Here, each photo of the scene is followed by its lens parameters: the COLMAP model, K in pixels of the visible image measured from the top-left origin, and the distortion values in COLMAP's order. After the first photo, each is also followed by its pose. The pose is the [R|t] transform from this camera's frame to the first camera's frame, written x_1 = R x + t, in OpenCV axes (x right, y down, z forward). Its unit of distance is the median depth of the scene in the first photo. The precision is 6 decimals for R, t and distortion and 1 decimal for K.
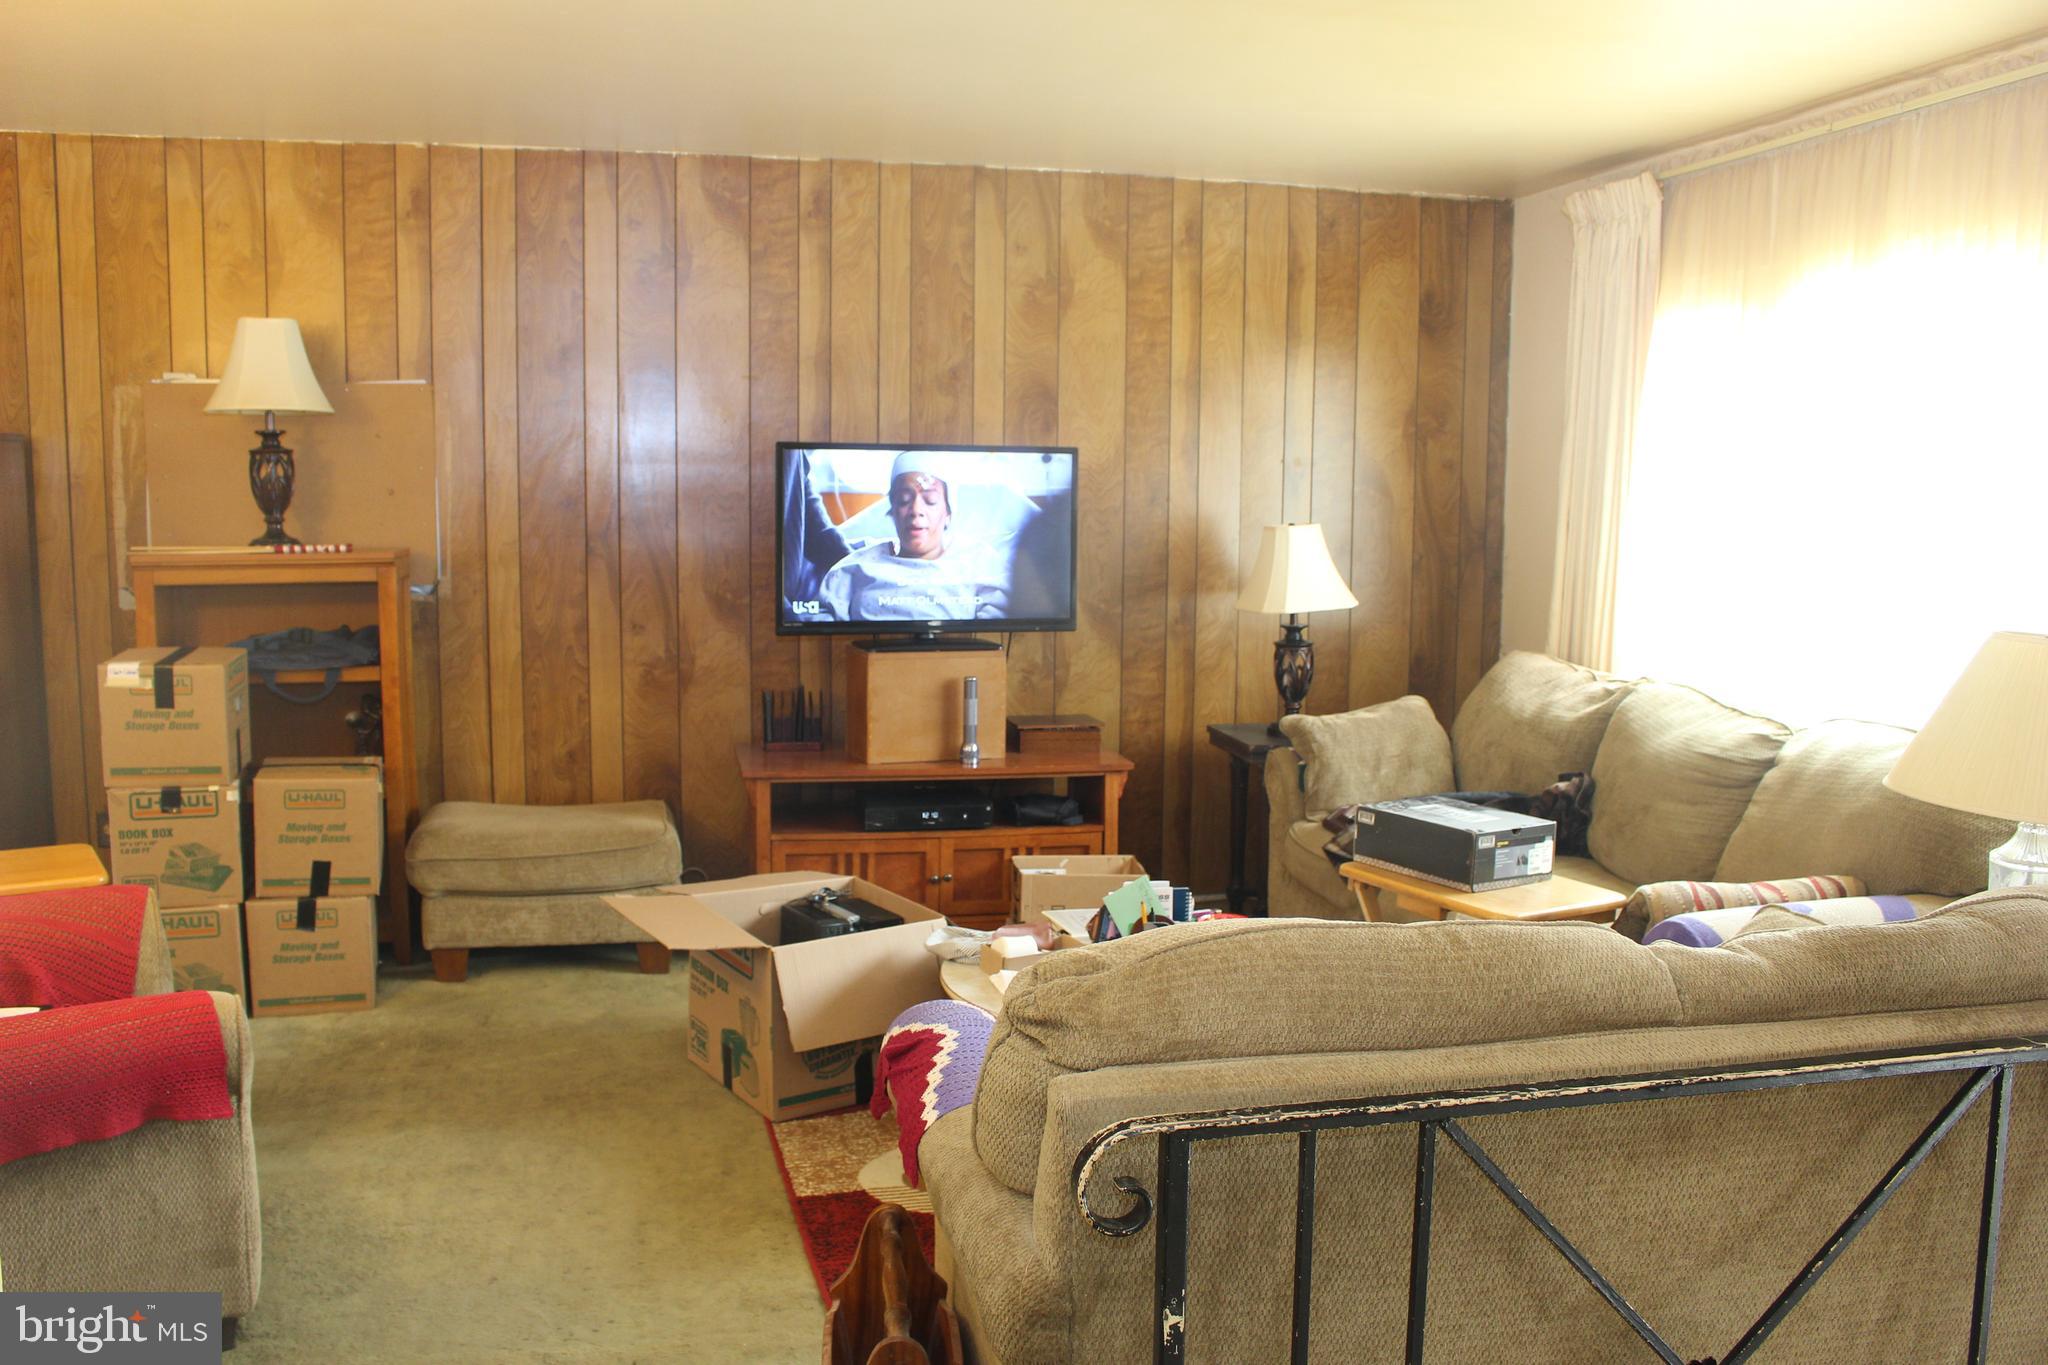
lens RADIAL K [[1697.2, 0, 1009.8], [0, 1697.2, 682.6], [0, 0, 1]] dist [-0.157624, 0.130302]
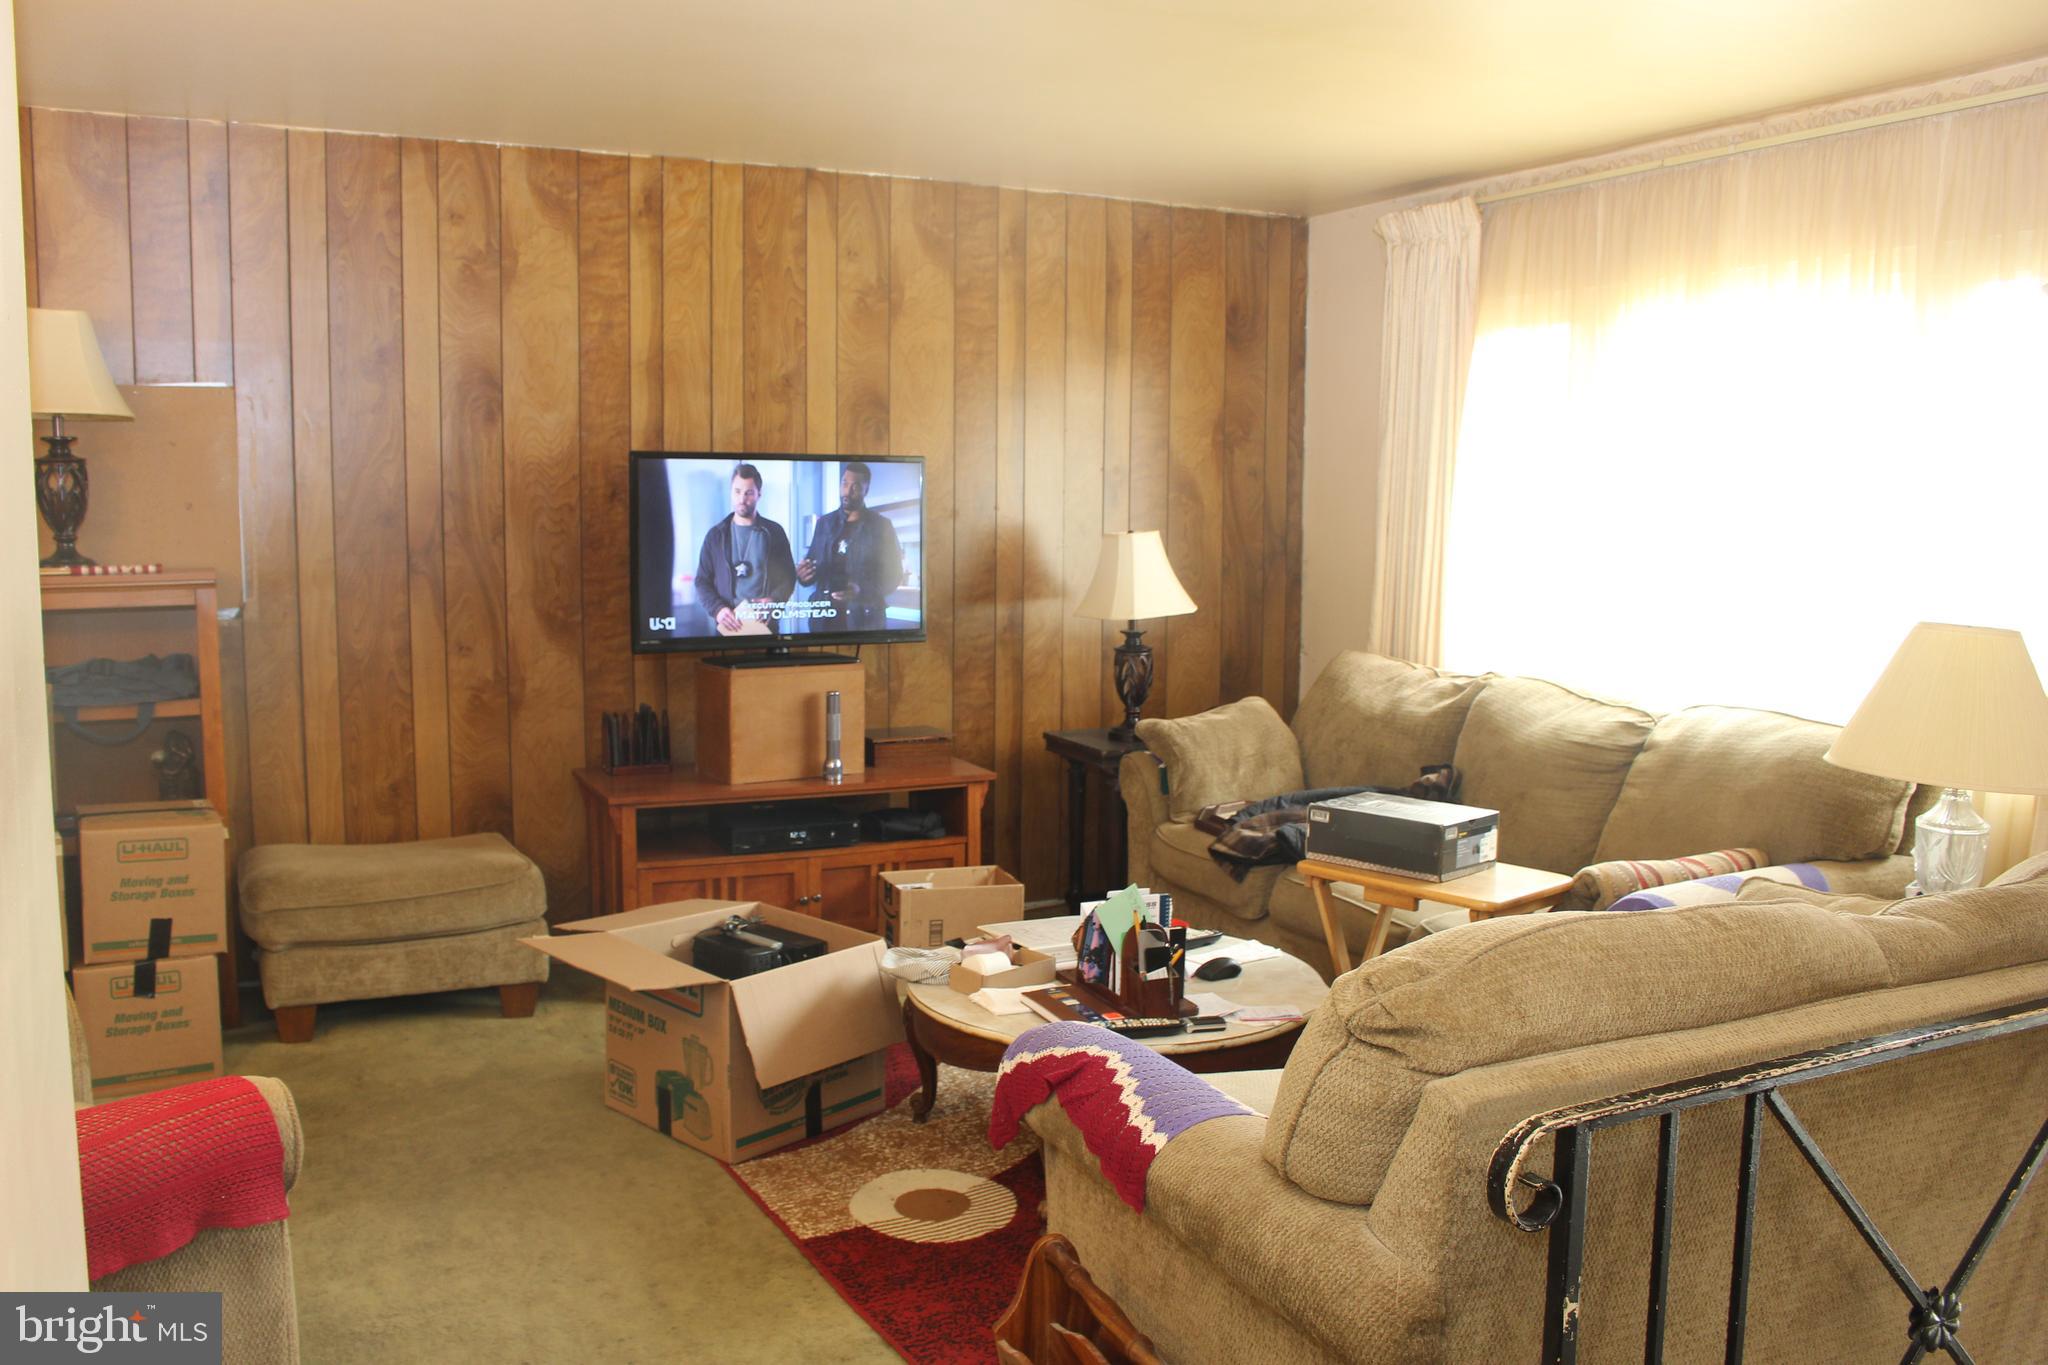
lens RADIAL K [[1697.2, 0, 1009.8], [0, 1697.2, 682.6], [0, 0, 1]] dist [-0.157624, 0.130302]
pose [[0.972067, -0.029051, 0.232899, -0.150181], [0.030092, 0.999547, -0.000914, -0.004406], [-0.232767, 0.007897, 0.972500, 0.027639]]
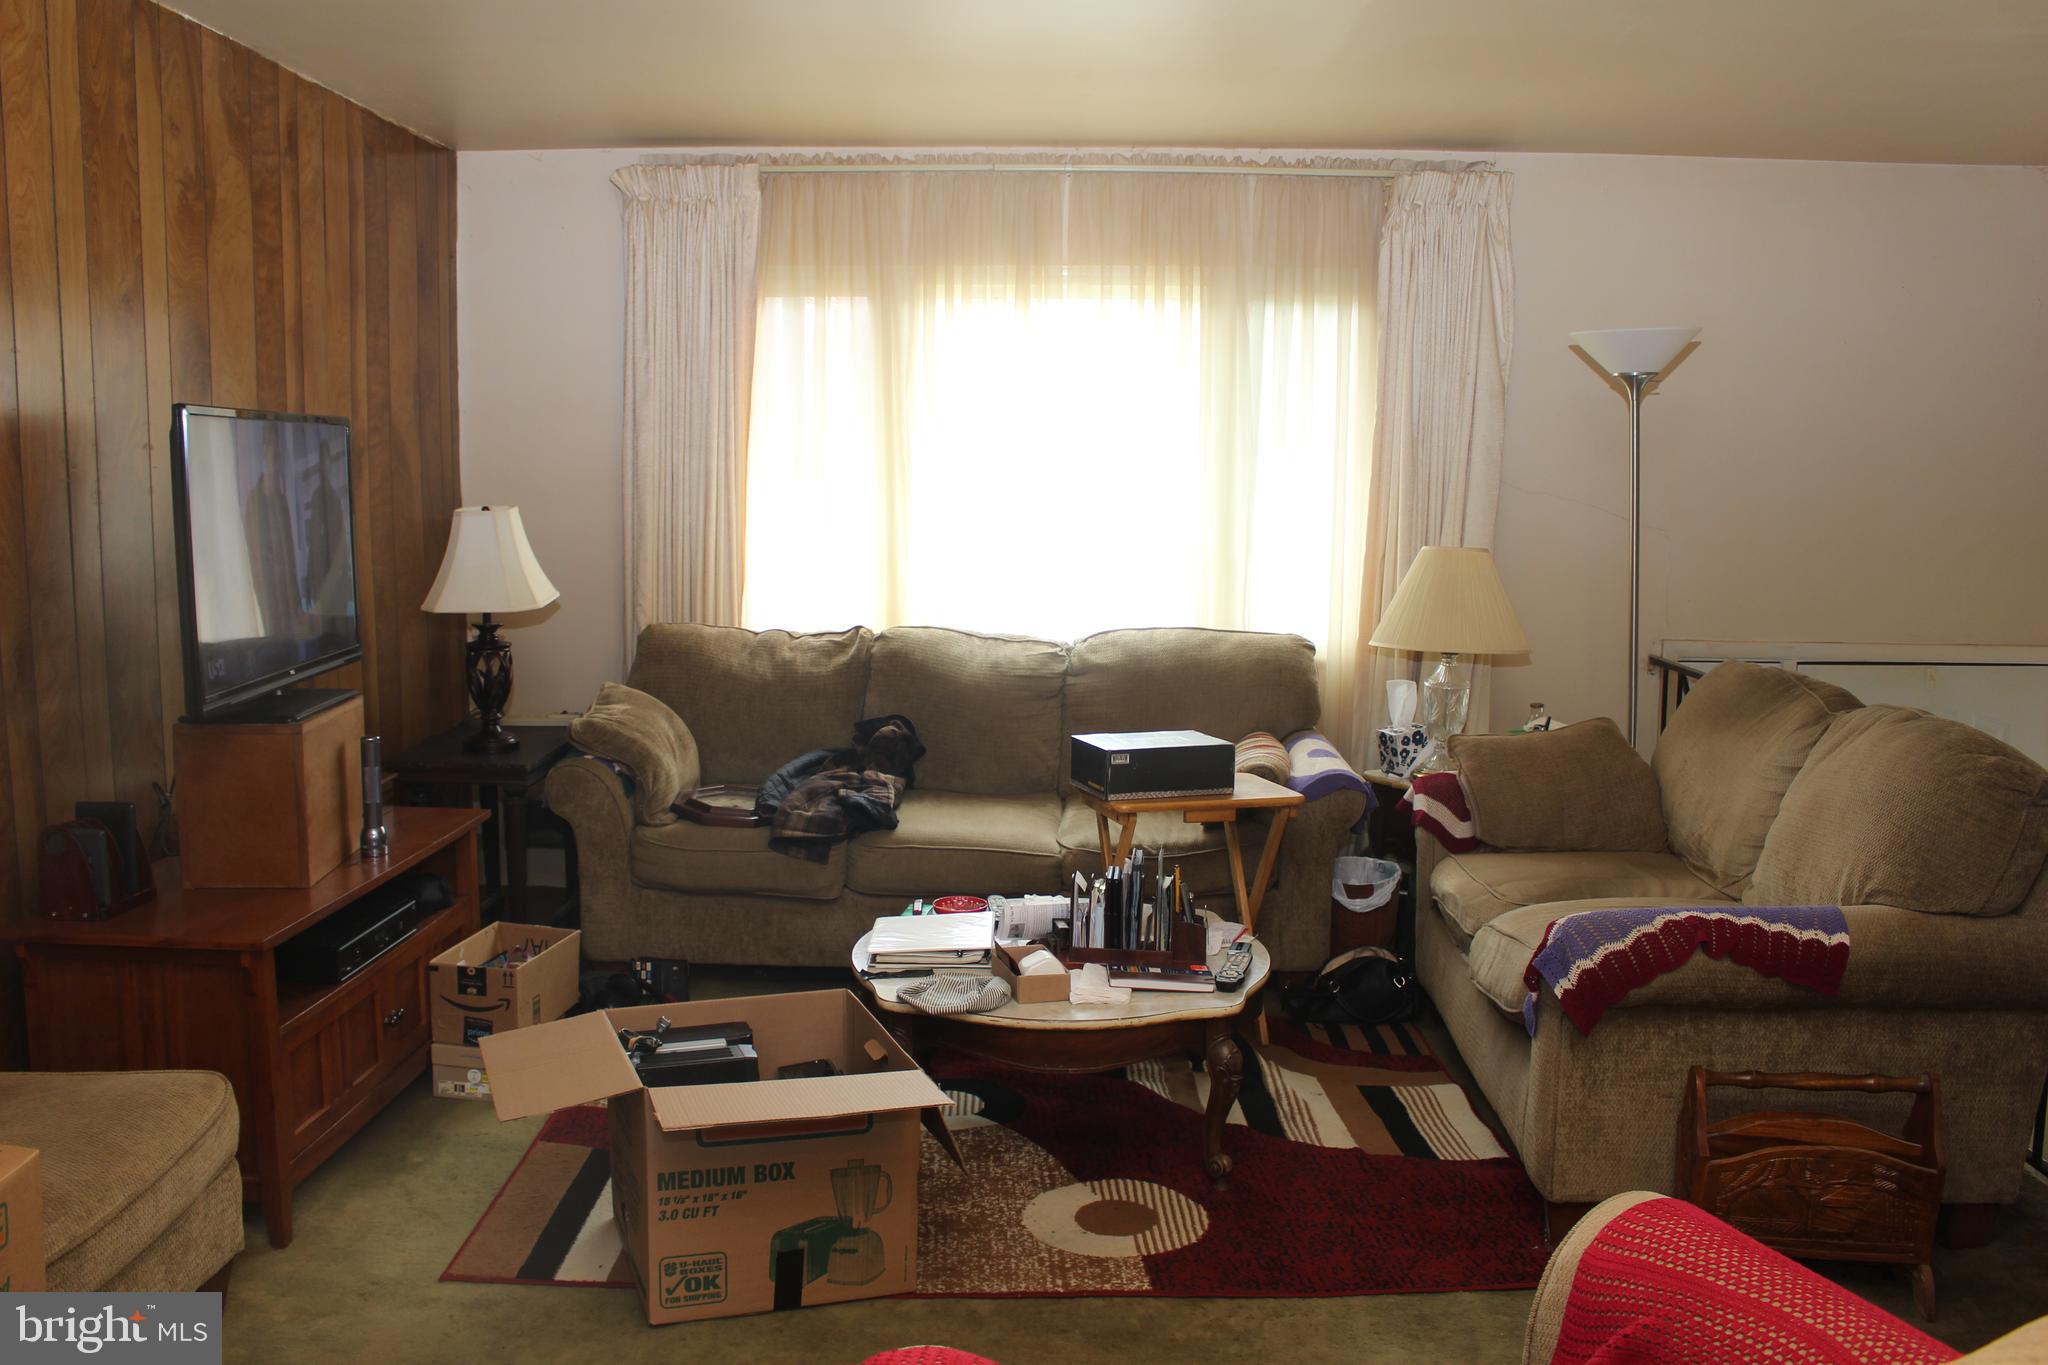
lens RADIAL K [[1697.2, 0, 1009.8], [0, 1697.2, 682.6], [0, 0, 1]] dist [-0.157624, 0.130302]
pose [[0.247422, -0.135548, 0.959379, -0.626142], [0.111873, 0.987540, 0.110675, -0.073091], [-0.962427, 0.079945, 0.259504, 0.550643]]
